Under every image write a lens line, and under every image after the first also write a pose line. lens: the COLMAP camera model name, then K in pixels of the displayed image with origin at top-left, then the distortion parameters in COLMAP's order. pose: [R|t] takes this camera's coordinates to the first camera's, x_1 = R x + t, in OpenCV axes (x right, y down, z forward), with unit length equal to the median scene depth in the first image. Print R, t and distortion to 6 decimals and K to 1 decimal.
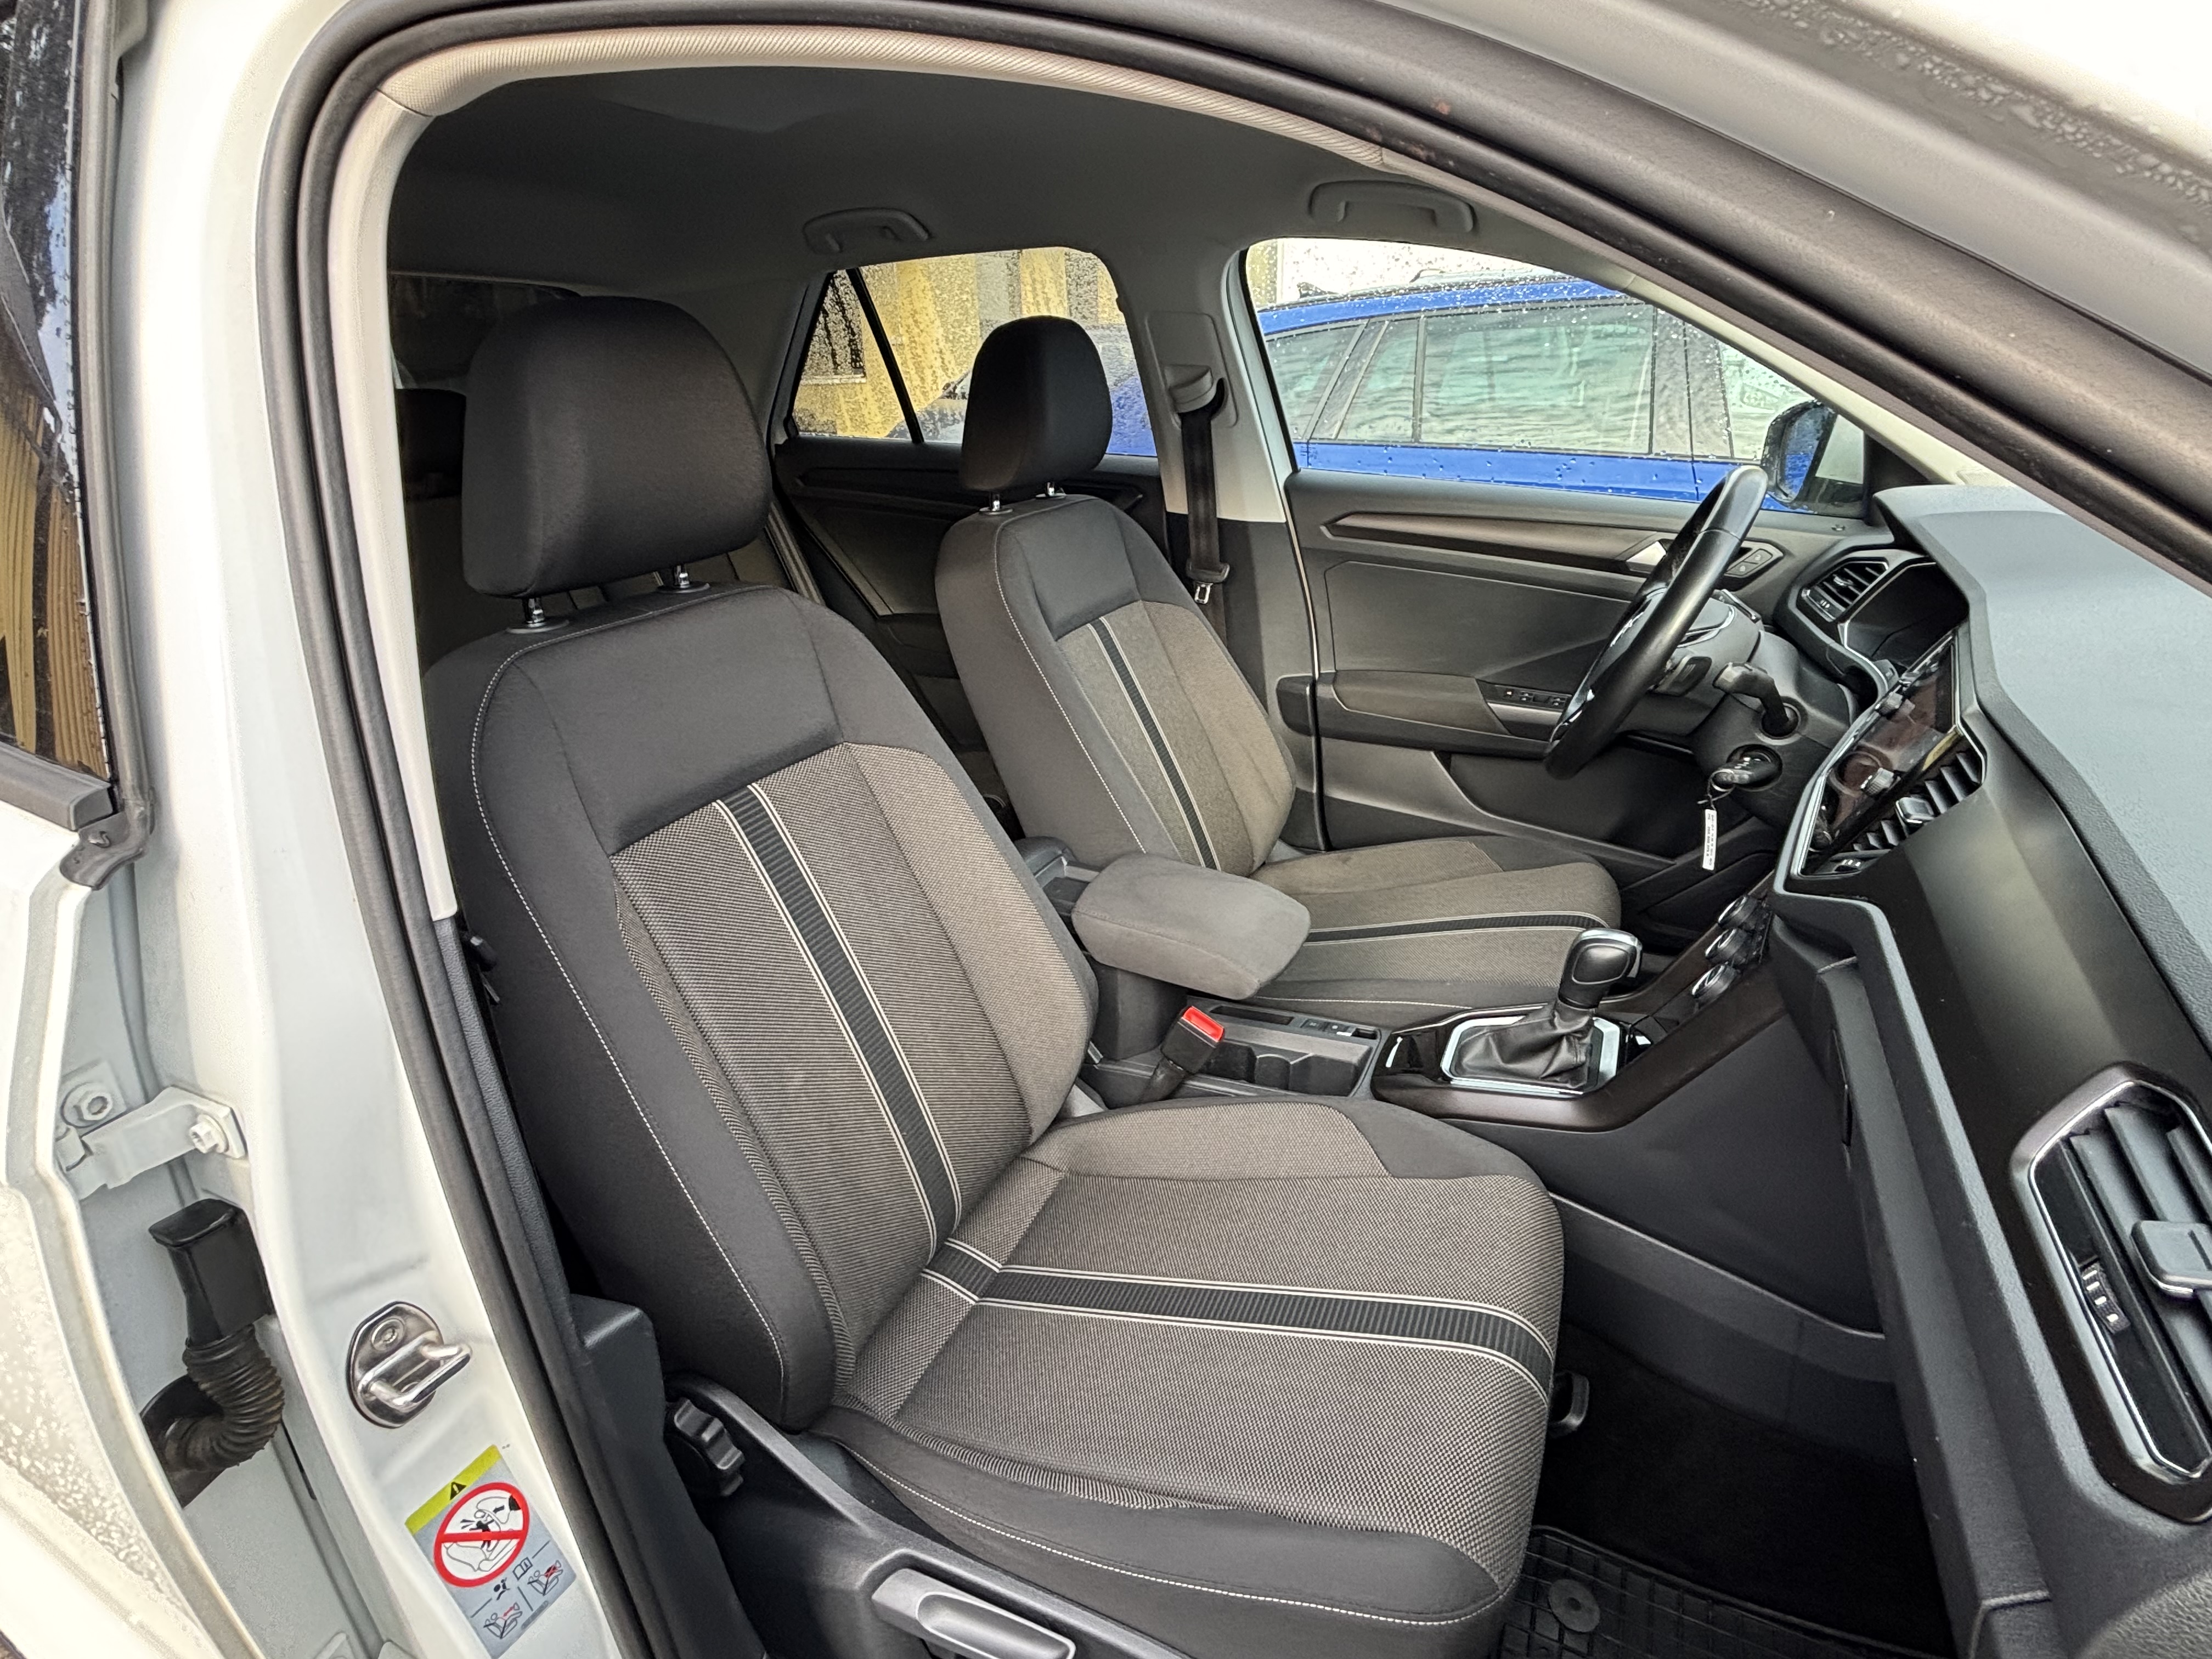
lens RADIAL K [[1099.0, 0, 1089.3], [0, 1099.0, 821.4], [0, 0, 1]] dist [0.000120, -0.000219]
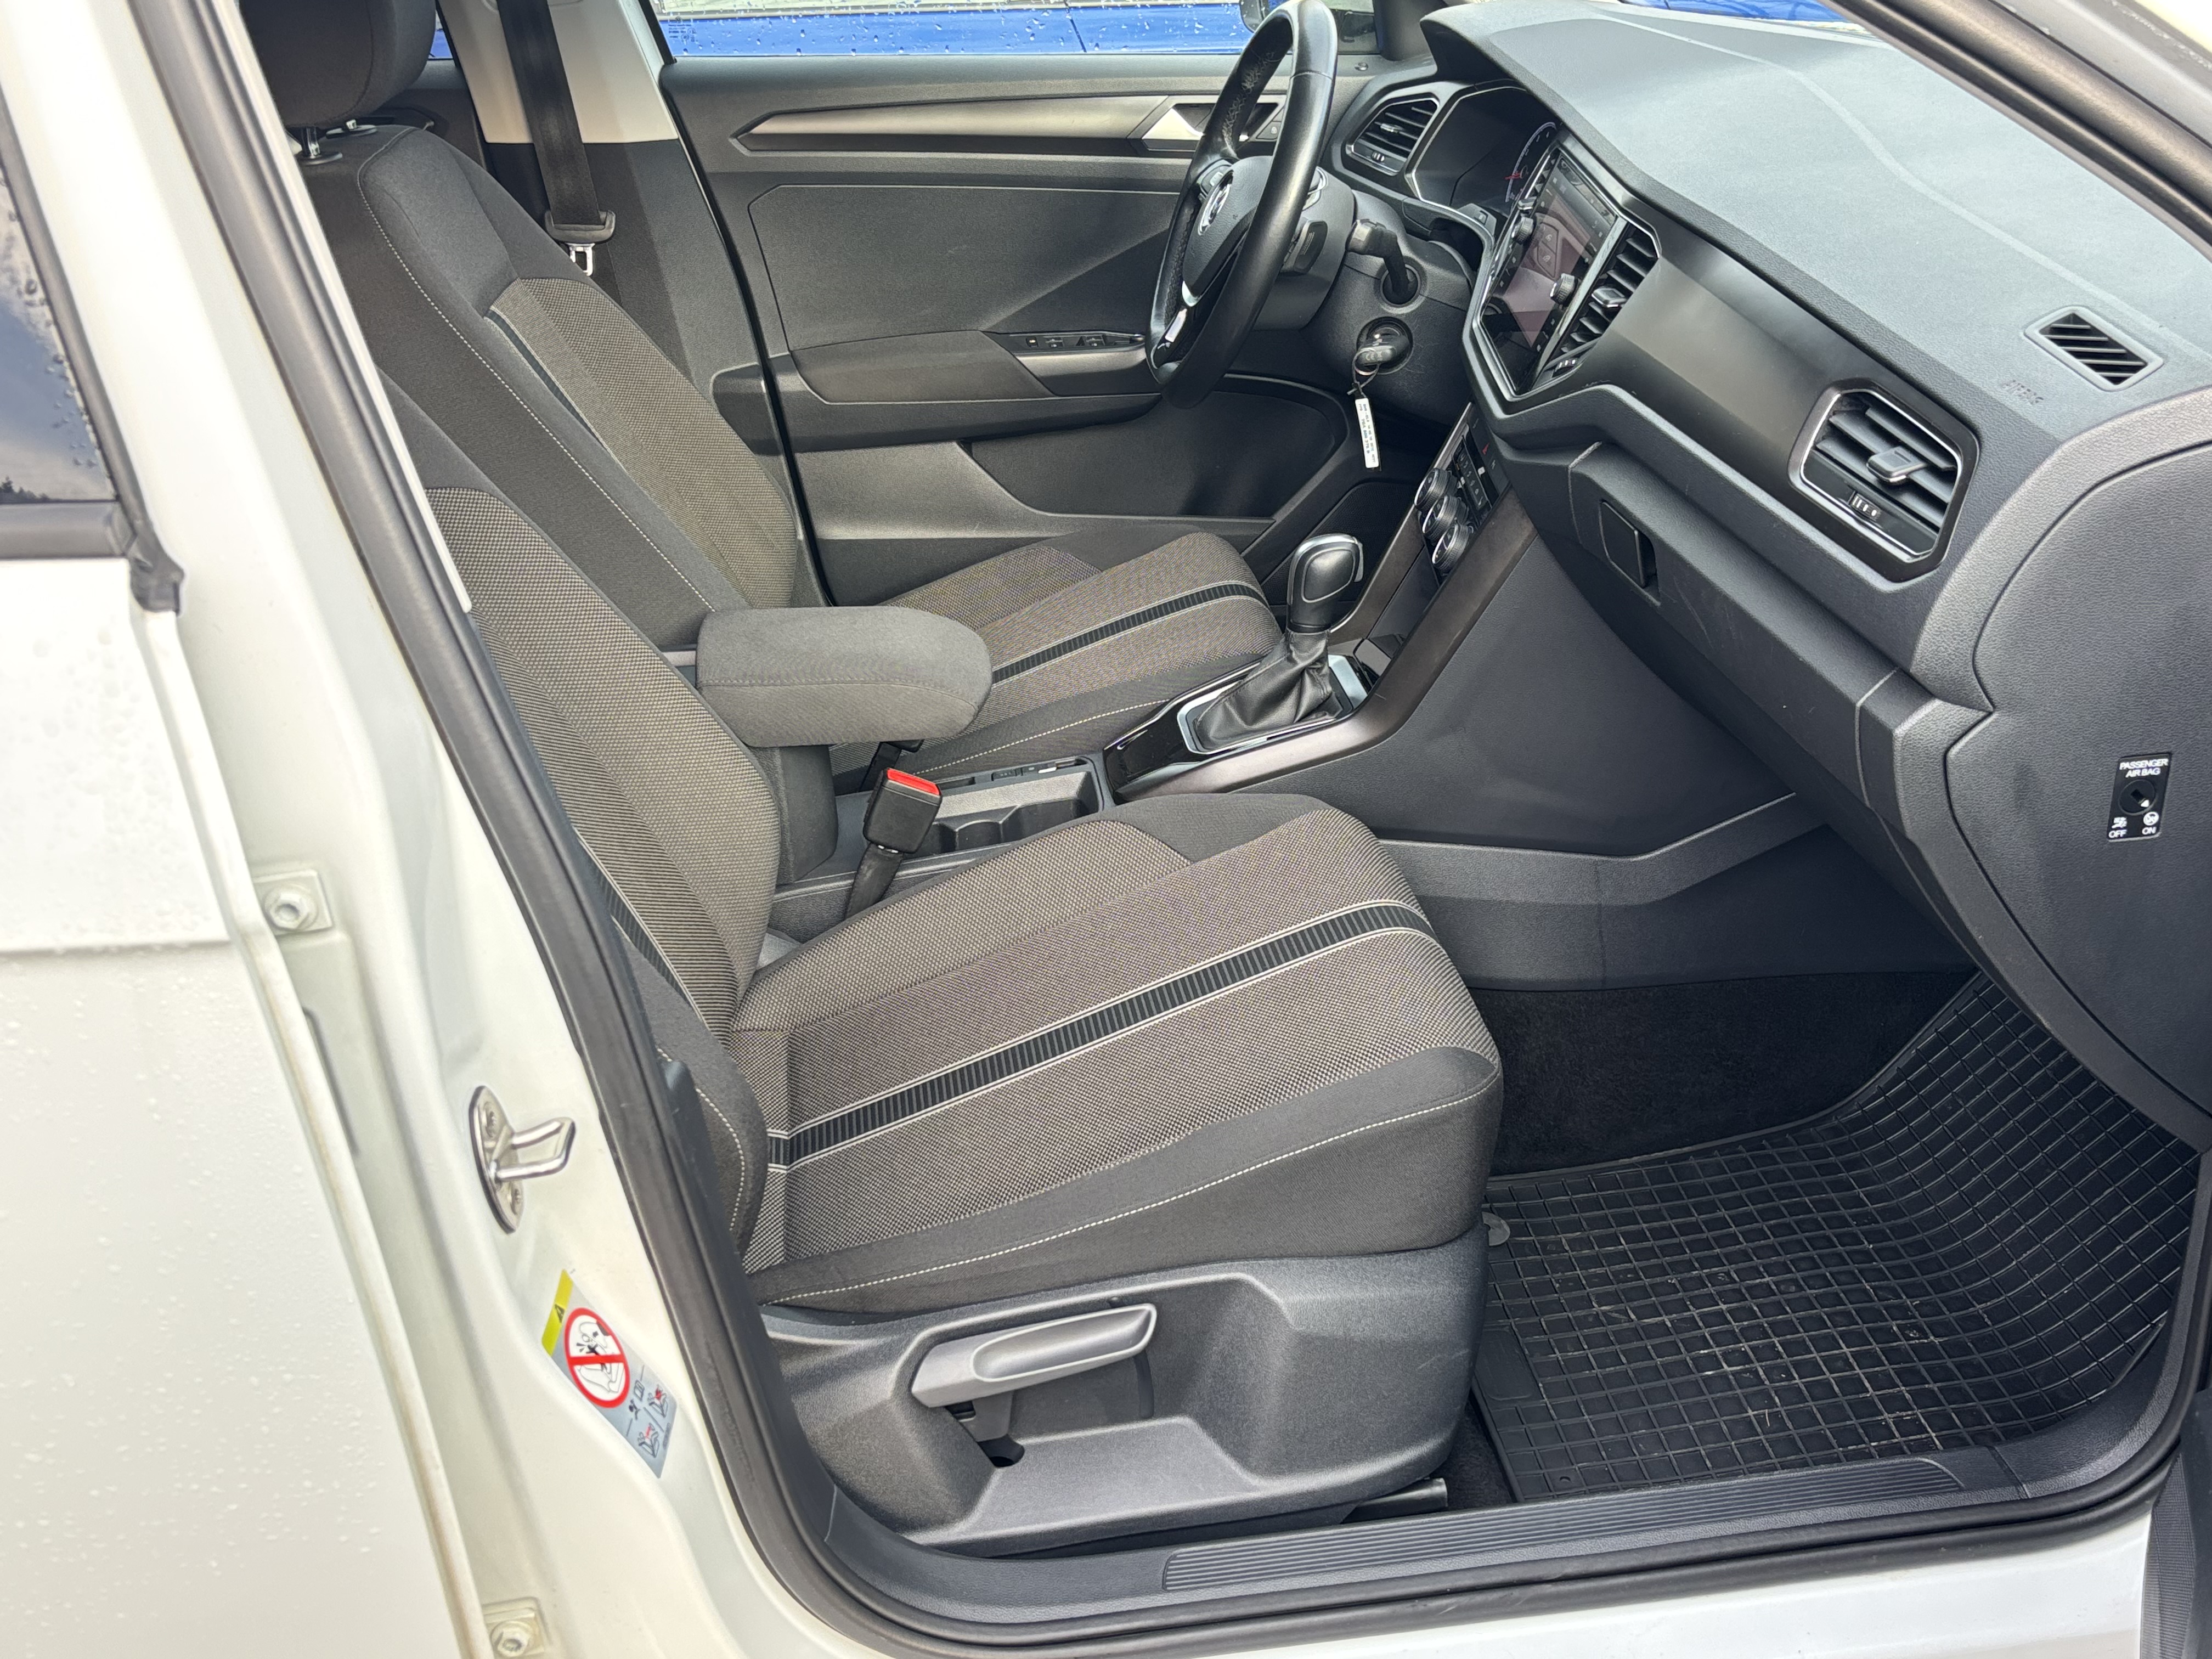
lens RADIAL K [[2074.3, 0, 1092.0], [0, 2074.3, 825.2], [0, 0, 1]] dist [0.039330, 0.000000]
pose [[0.842499, -0.260961, 0.471269, -0.424288], [0.243566, 0.964835, 0.098839, 0.089170], [-0.480490, 0.031513, 0.876434, -0.293996]]
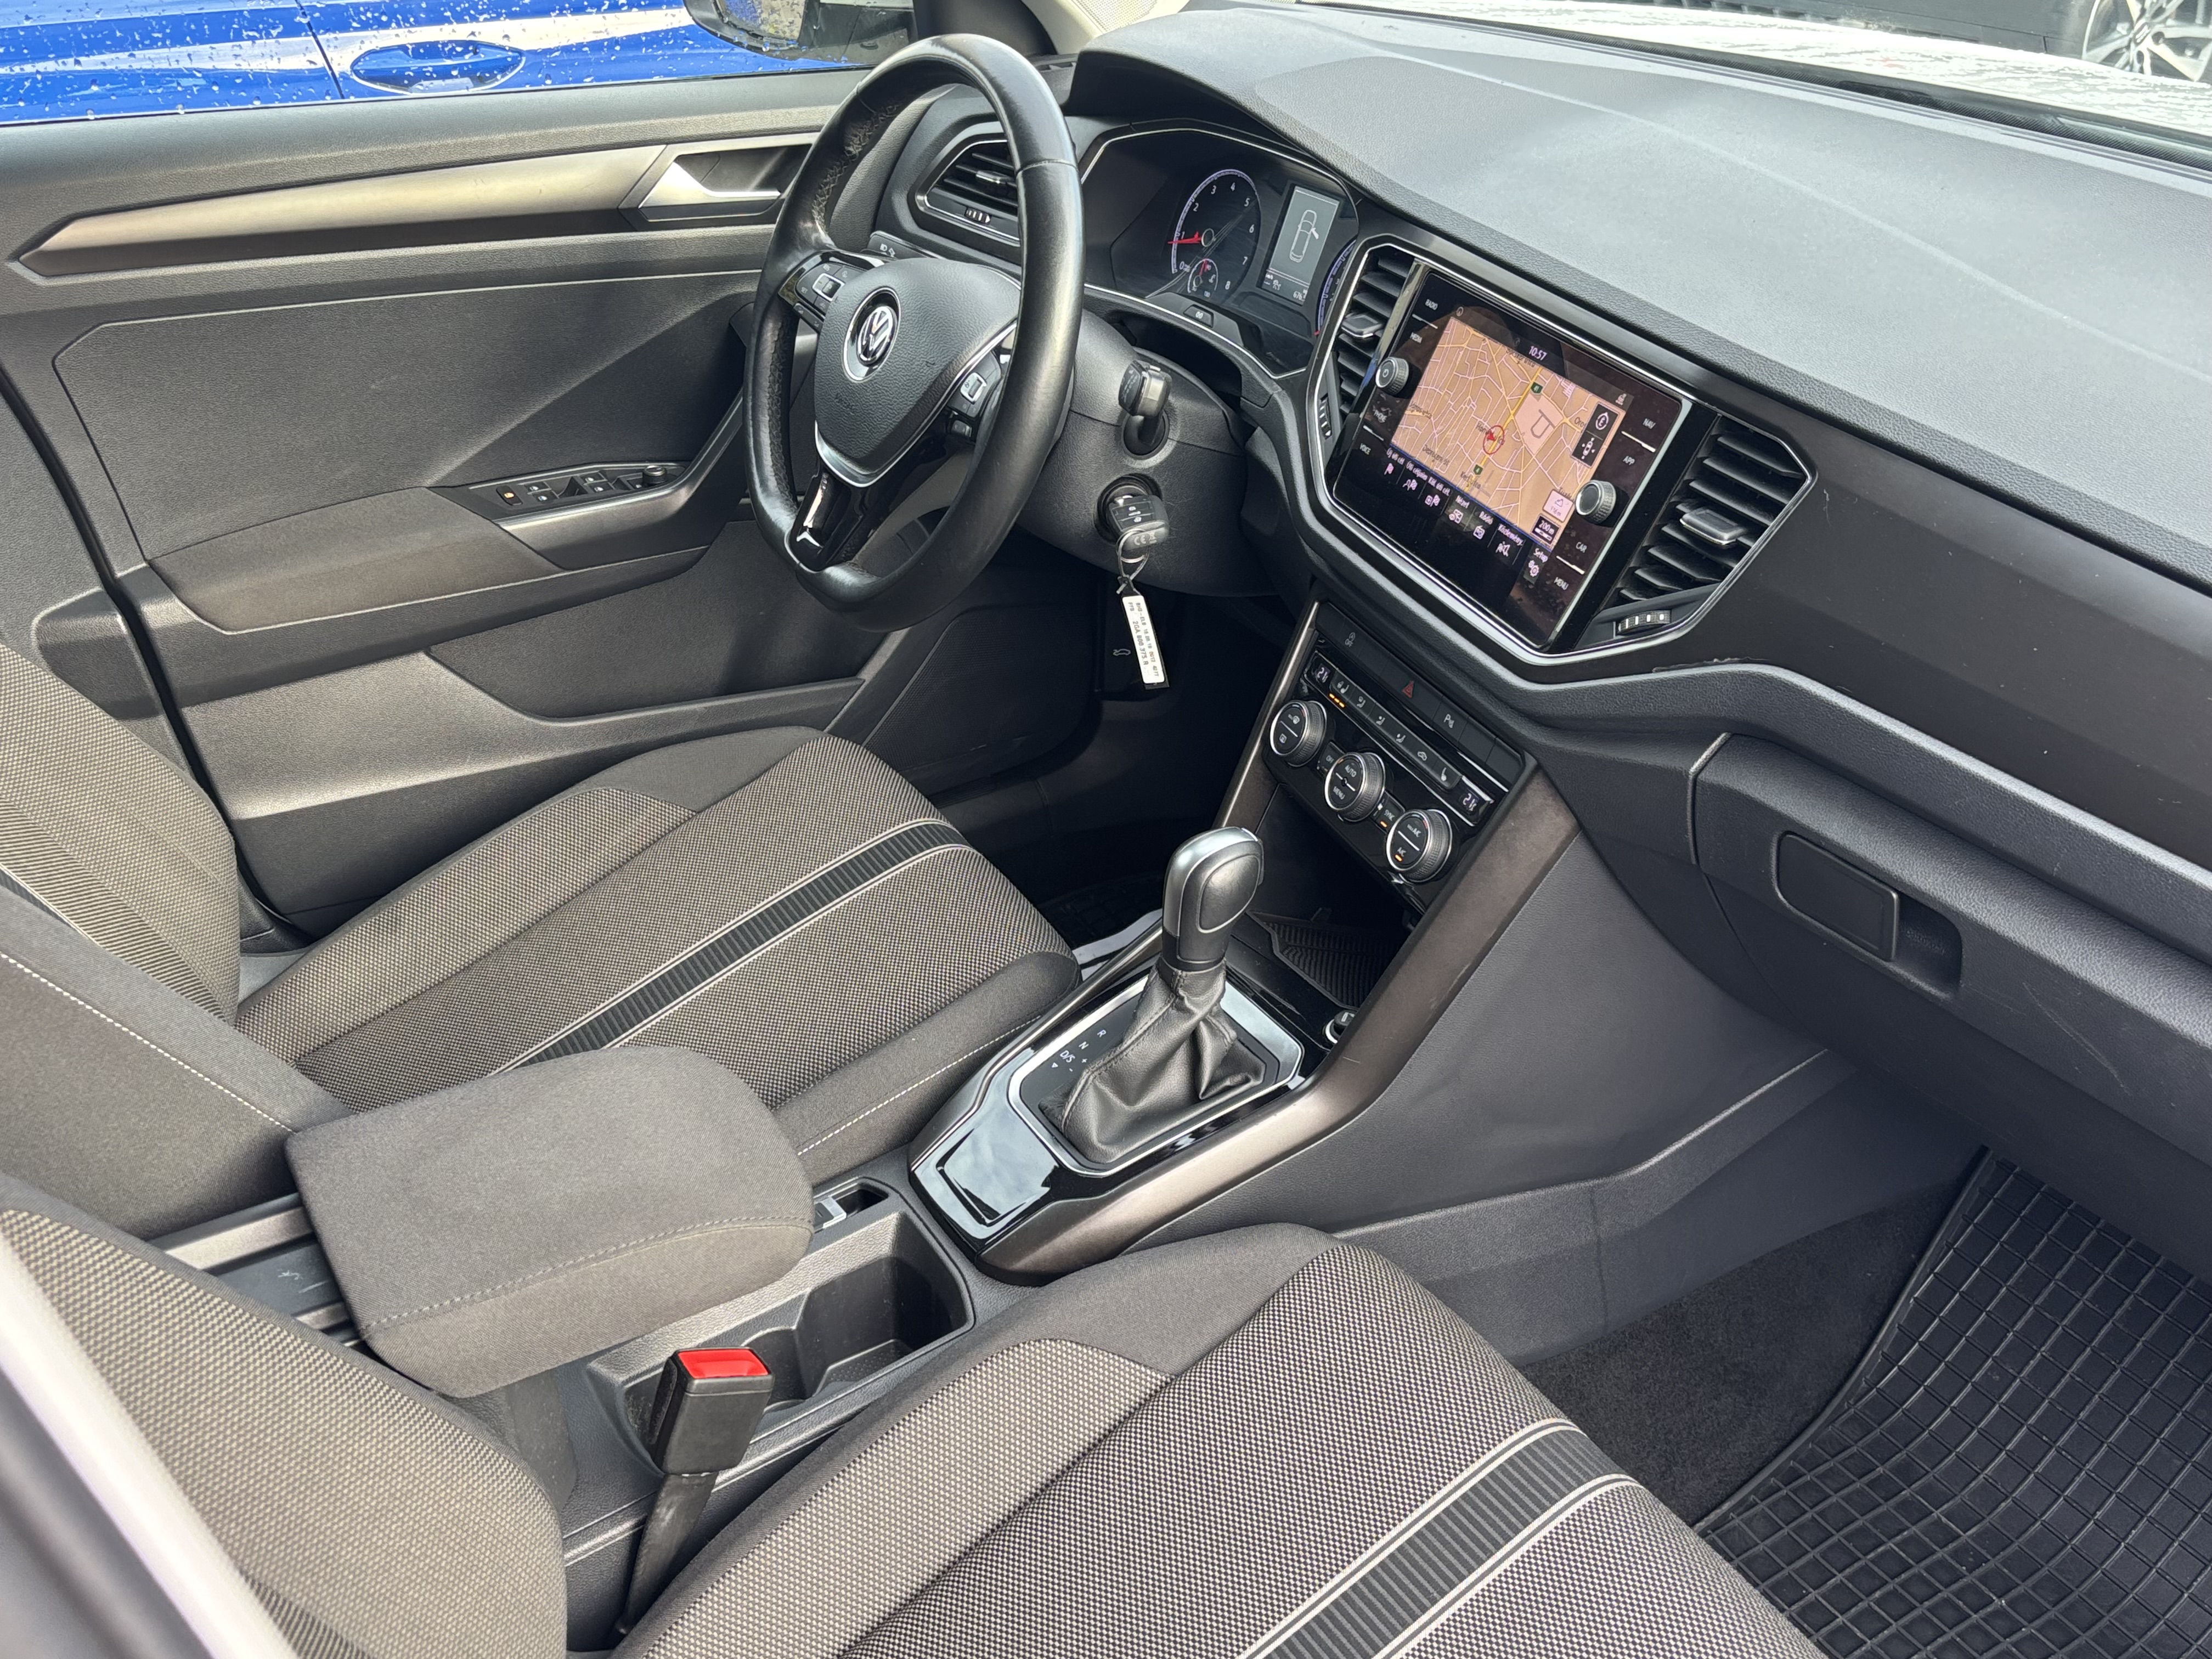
lens RADIAL K [[2074.3, 0, 1106.4], [0, 2074.3, 830.4], [0, 0, 1]] dist [0.039330, 0.000000]
pose [[0.539587, -0.424345, 0.727170, -0.327176], [0.340547, 0.899891, 0.272440, -0.193541], [-0.769983, 0.100630, 0.630080, 0.238809]]
